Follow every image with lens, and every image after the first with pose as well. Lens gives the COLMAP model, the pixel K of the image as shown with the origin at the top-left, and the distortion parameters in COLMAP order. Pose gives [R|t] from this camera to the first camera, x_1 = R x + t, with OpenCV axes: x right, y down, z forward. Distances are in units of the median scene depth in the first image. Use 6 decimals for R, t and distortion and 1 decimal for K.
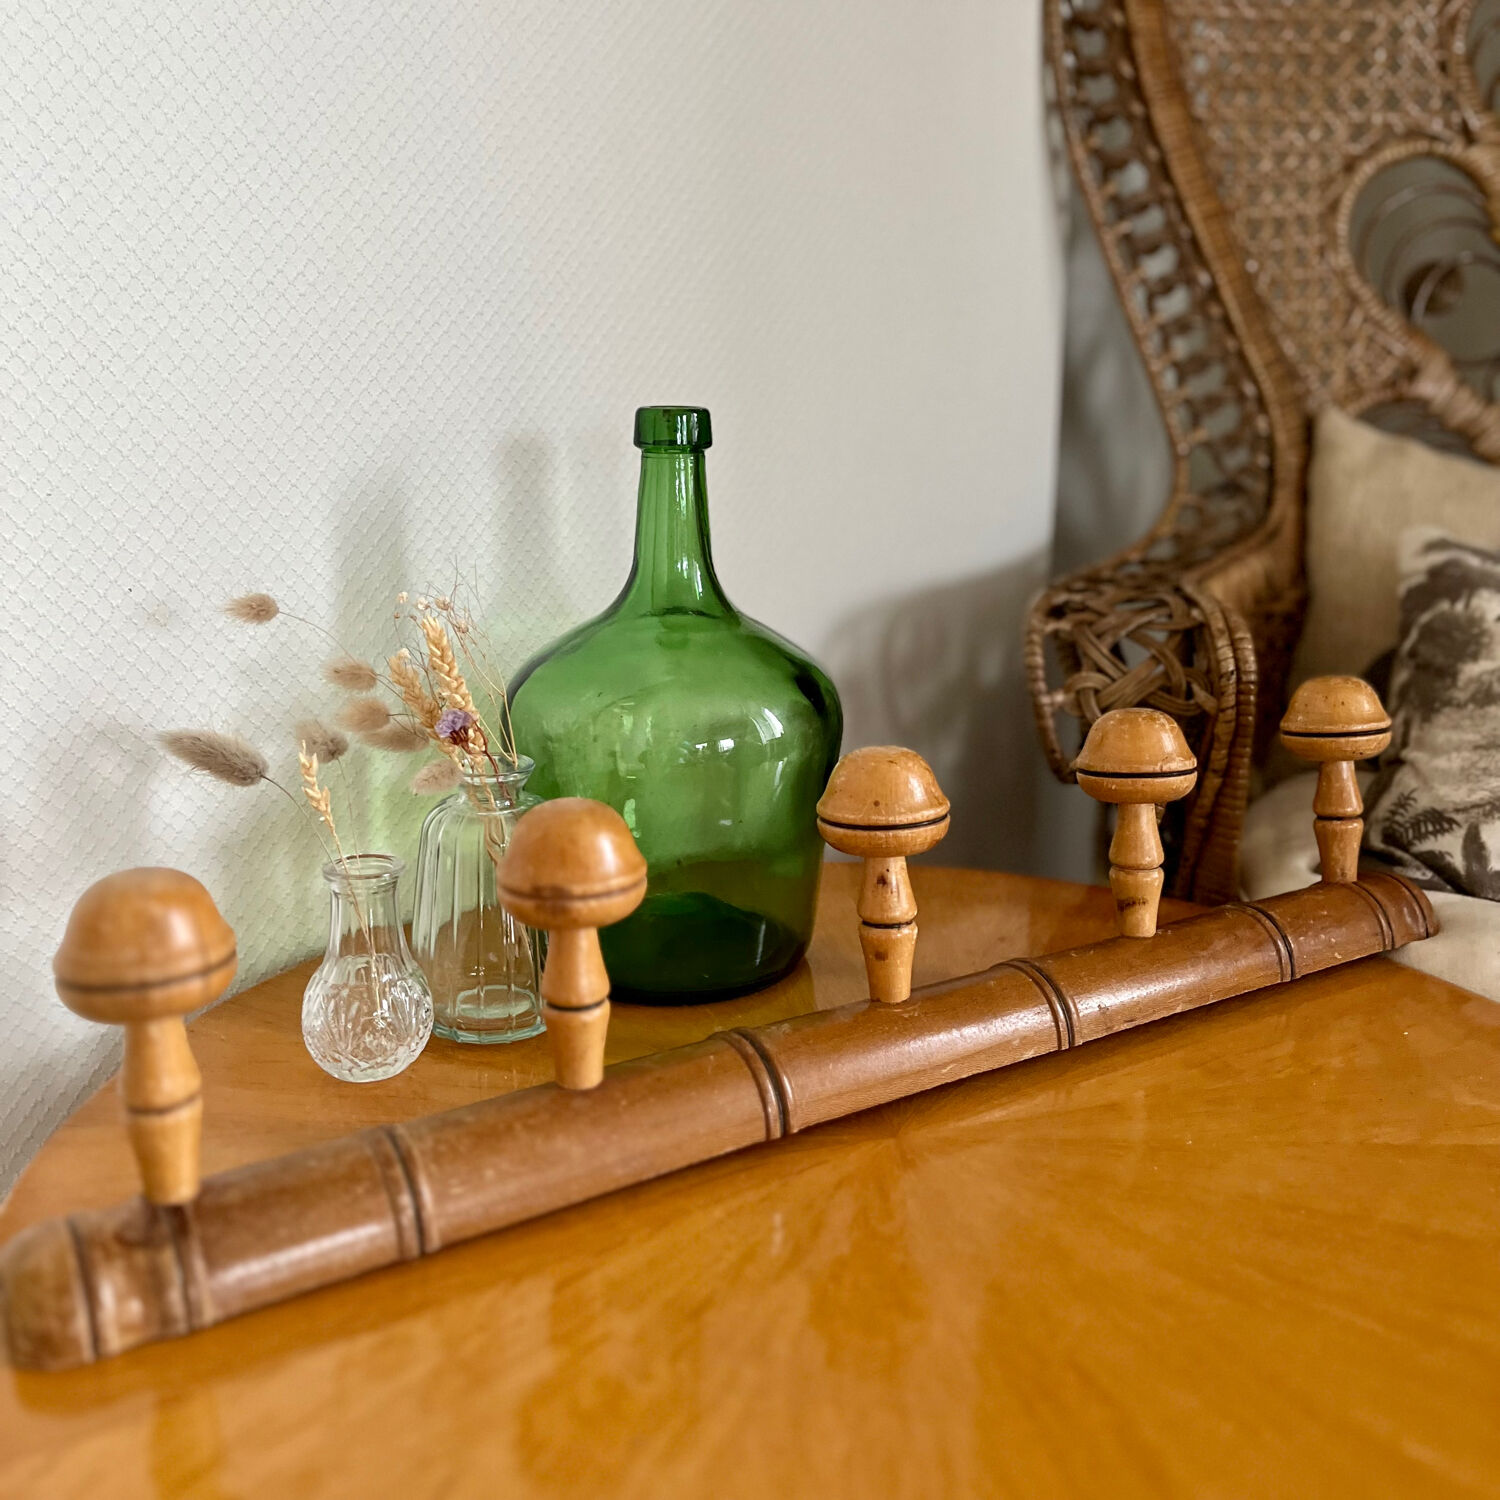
lens RADIAL K [[1449.5, 0, 743.6], [0, 1449.5, 687.3], [0, 0, 1]] dist [0.017243, -0.031047]
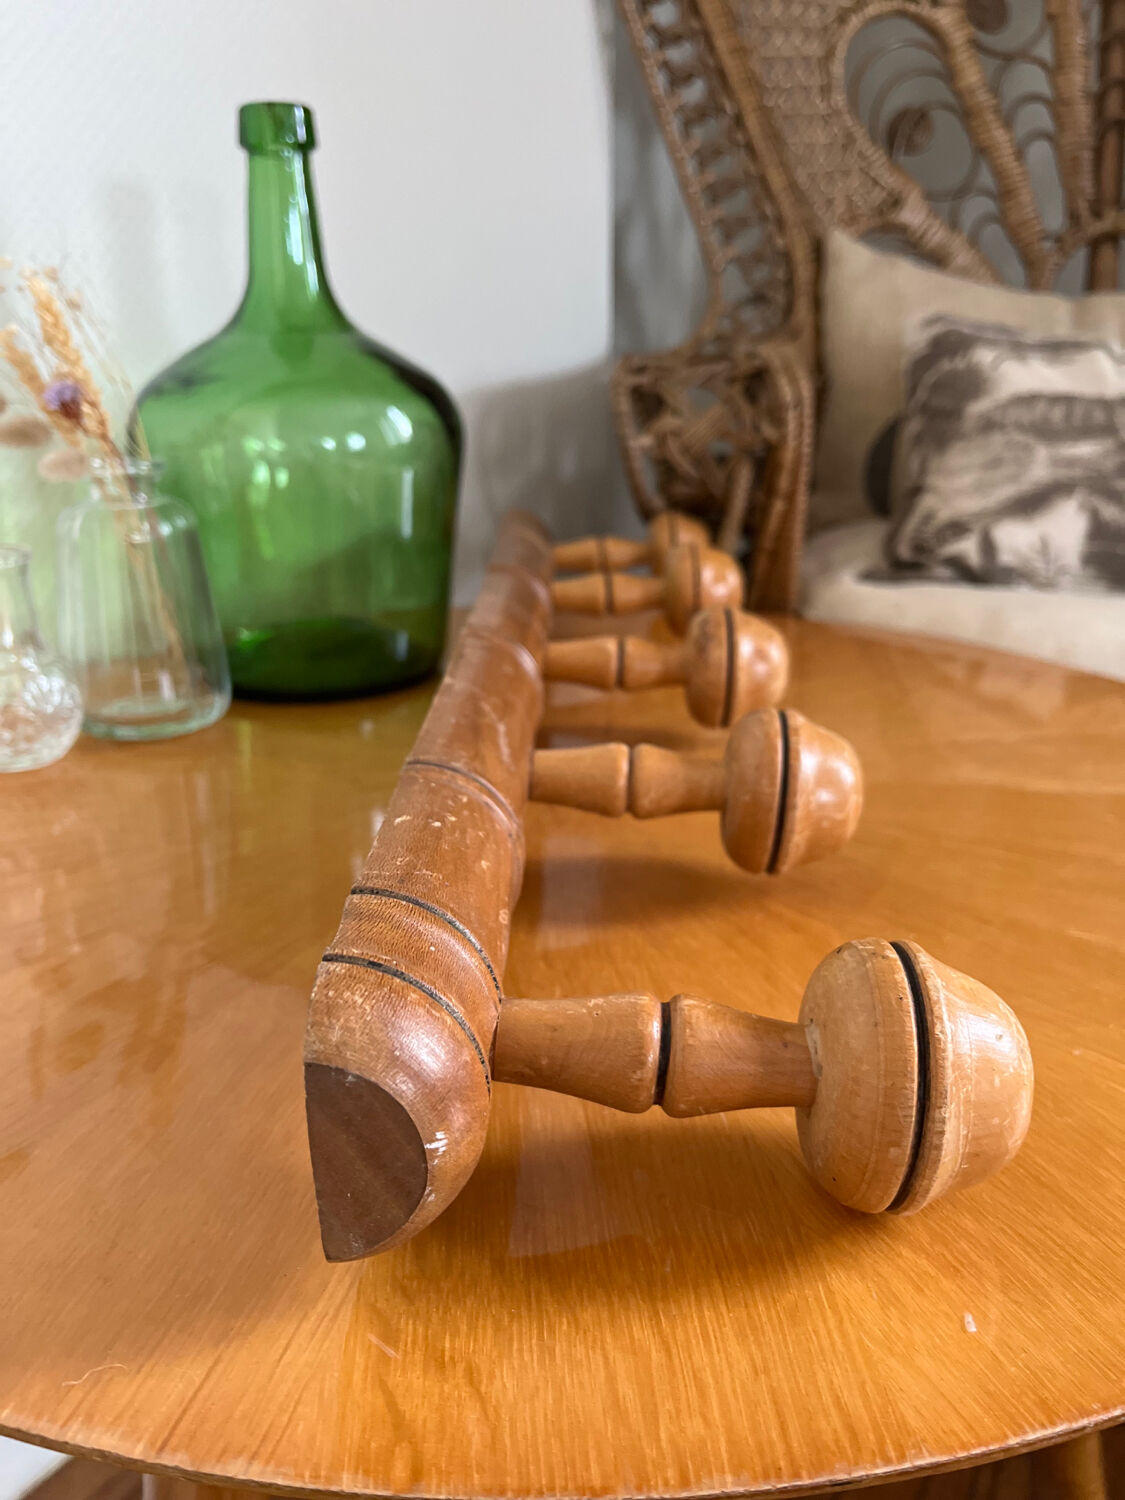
lens RADIAL K [[1128.7, 0, 562.5], [0, 1128.7, 750.0], [0, 0, 1]] dist [0.056636, -0.120229]
pose [[0.979068, -0.083343, 0.185688, -0.037784], [0.055848, 0.987309, 0.148670, 0.137365], [-0.195722, -0.135188, 0.971297, 0.150242]]
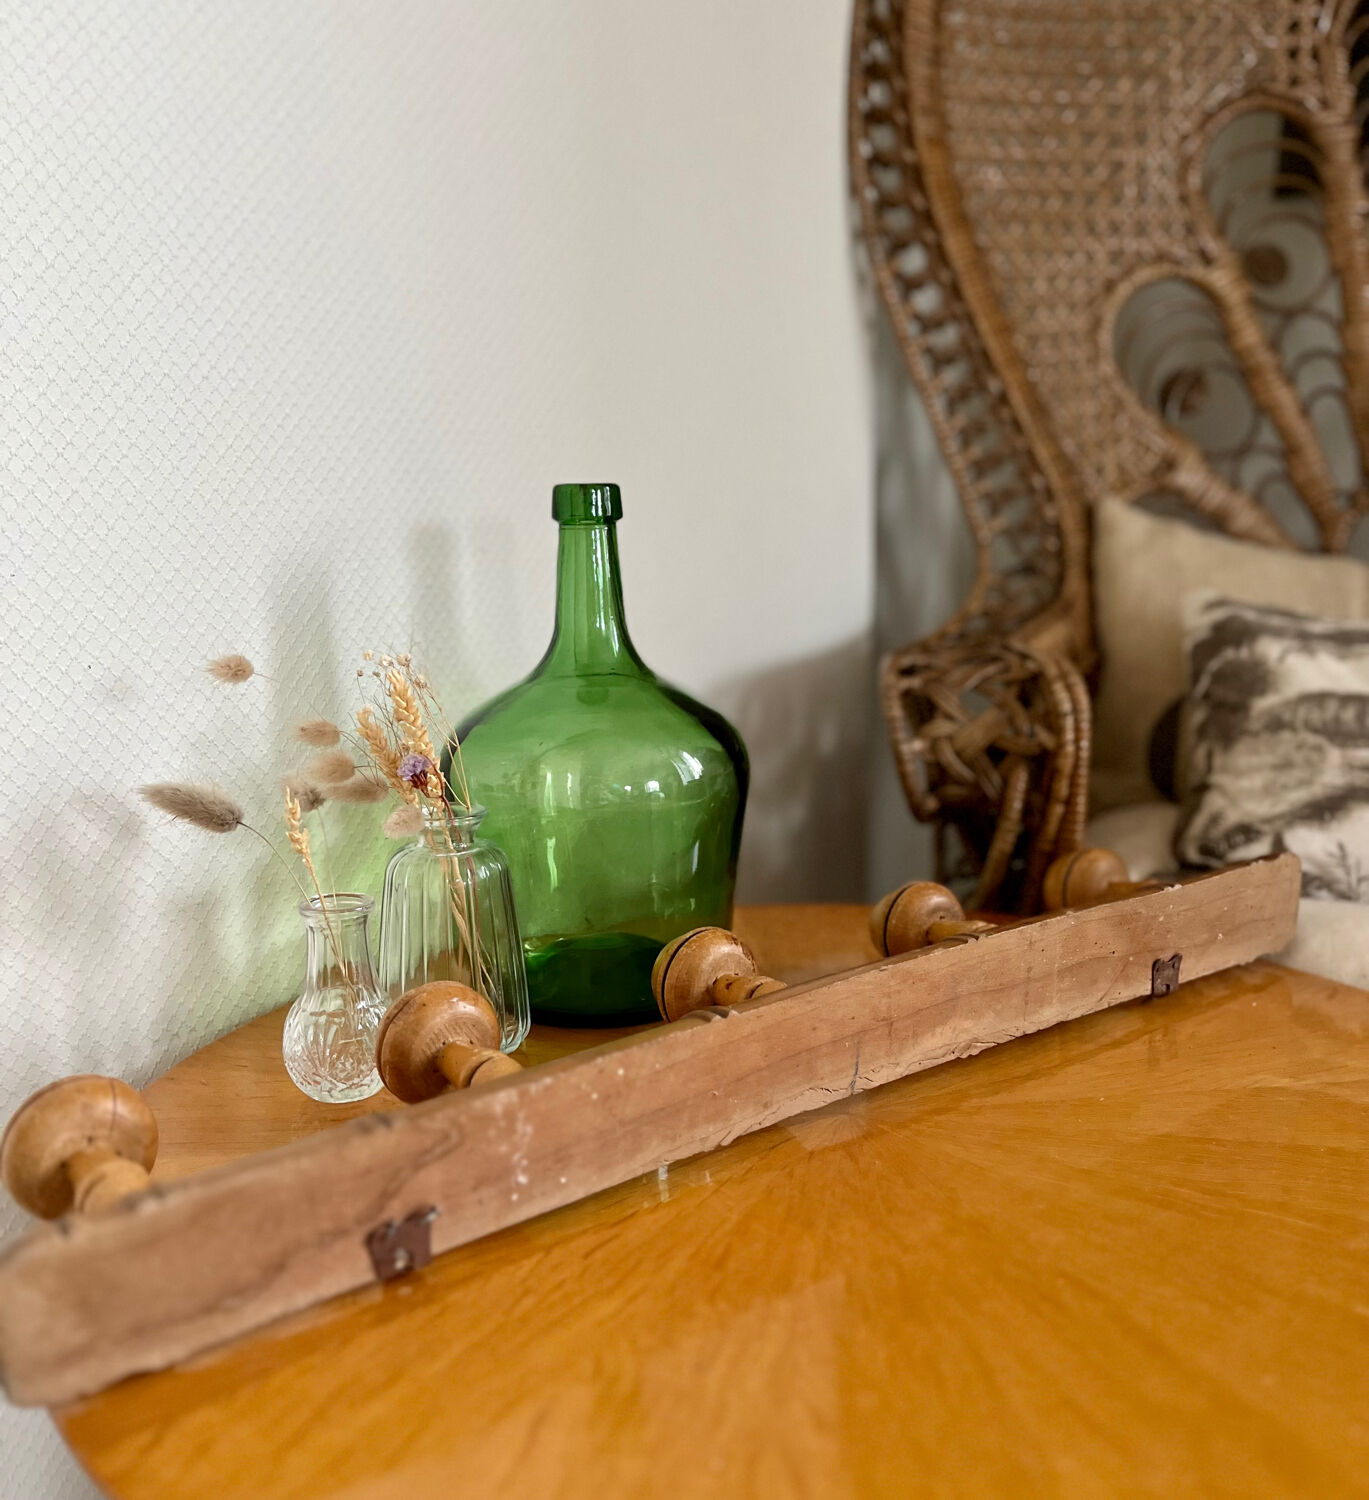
lens RADIAL K [[1323.9, 0, 670.7], [0, 1323.9, 792.1], [0, 0, 1]] dist [0.008349, -0.009728]
pose [[0.993306, -0.052325, 0.102985, -0.100955], [0.053210, 0.998566, -0.005864, 0.049885], [-0.102530, 0.011305, 0.994666, -0.002825]]
